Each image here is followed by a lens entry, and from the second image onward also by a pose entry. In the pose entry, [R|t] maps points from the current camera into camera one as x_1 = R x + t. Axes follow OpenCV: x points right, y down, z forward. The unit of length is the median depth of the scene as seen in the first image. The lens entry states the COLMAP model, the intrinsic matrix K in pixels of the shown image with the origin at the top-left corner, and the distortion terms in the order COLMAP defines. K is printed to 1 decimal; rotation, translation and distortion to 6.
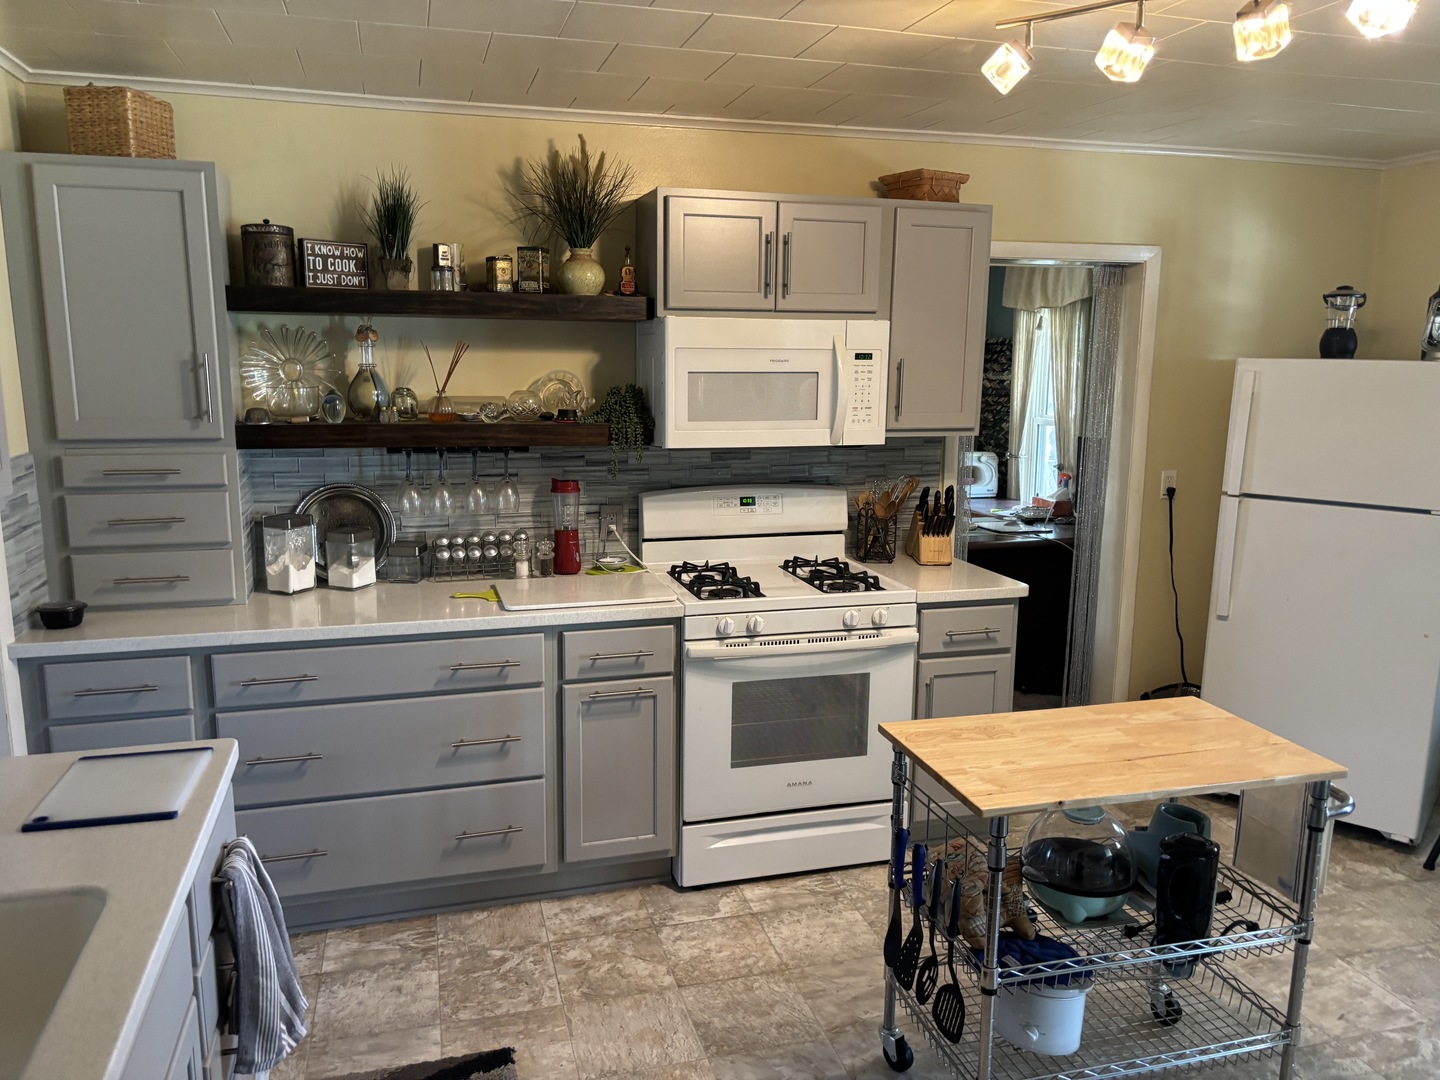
lens RADIAL K [[1082.9, 0, 721.6], [0, 1082.9, 547.7], [0, 0, 1]] dist [0.041007, -0.008700]
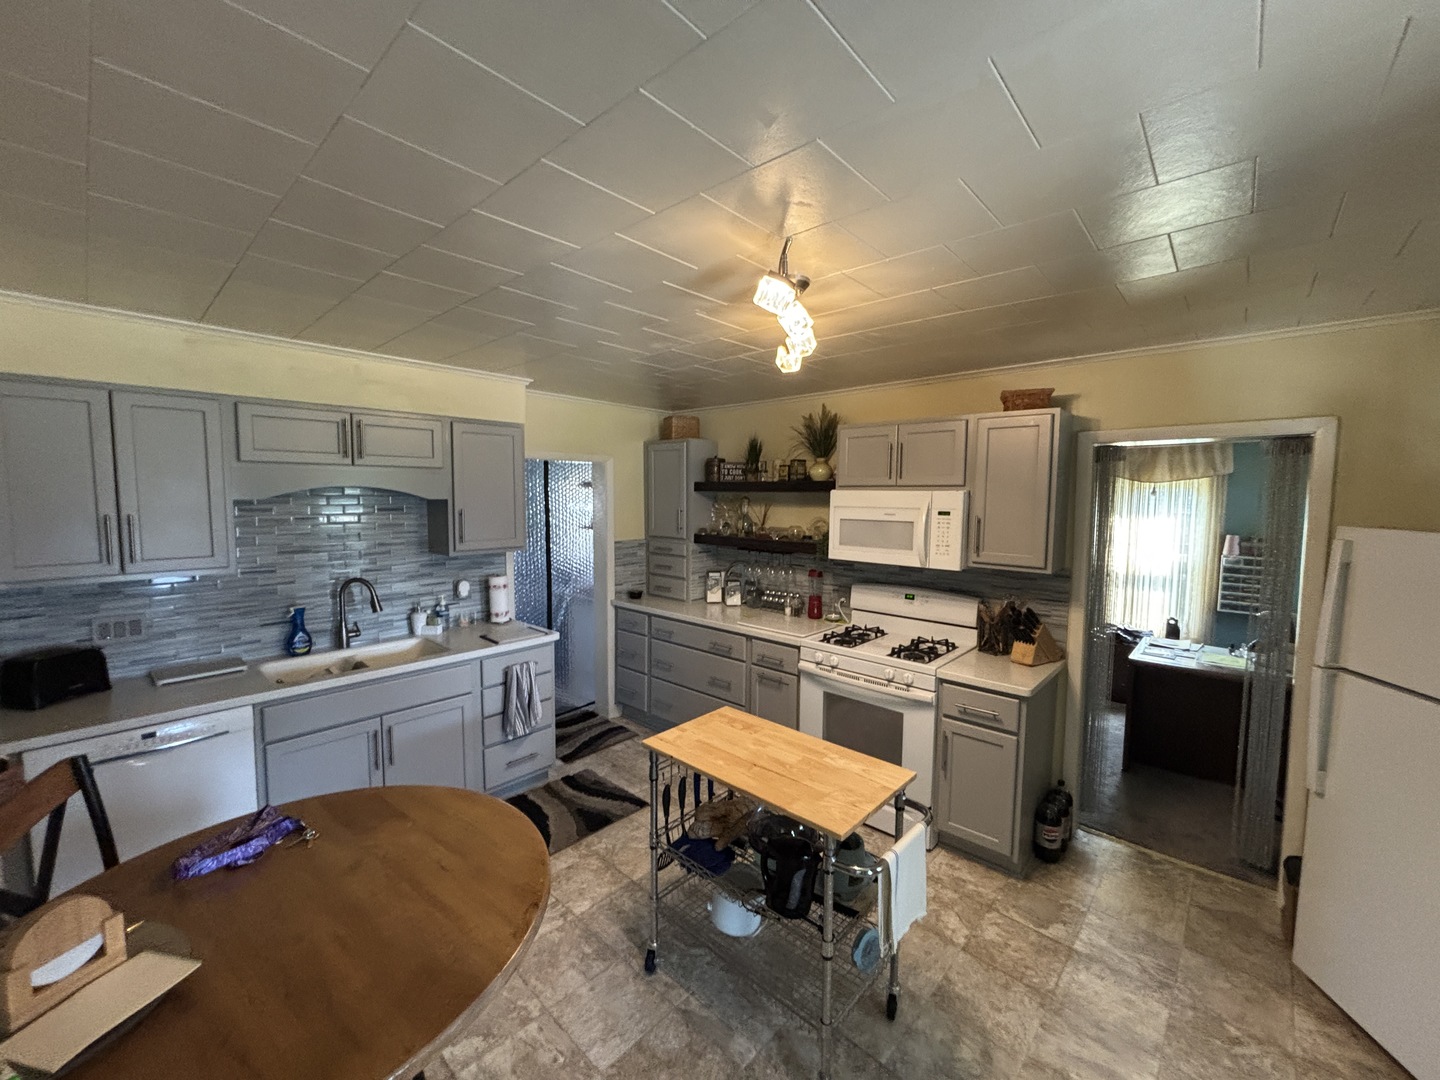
lens RADIAL K [[577.8, 0, 720.3], [0, 577.8, 532.6], [0, 0, 1]] dist [0.002257, -0.000238]
pose [[0.516496, 0.051861, -0.854718, 0.699002], [-0.160559, 0.986326, -0.037178, -0.067743], [0.841102, 0.156435, 0.517760, 0.307040]]
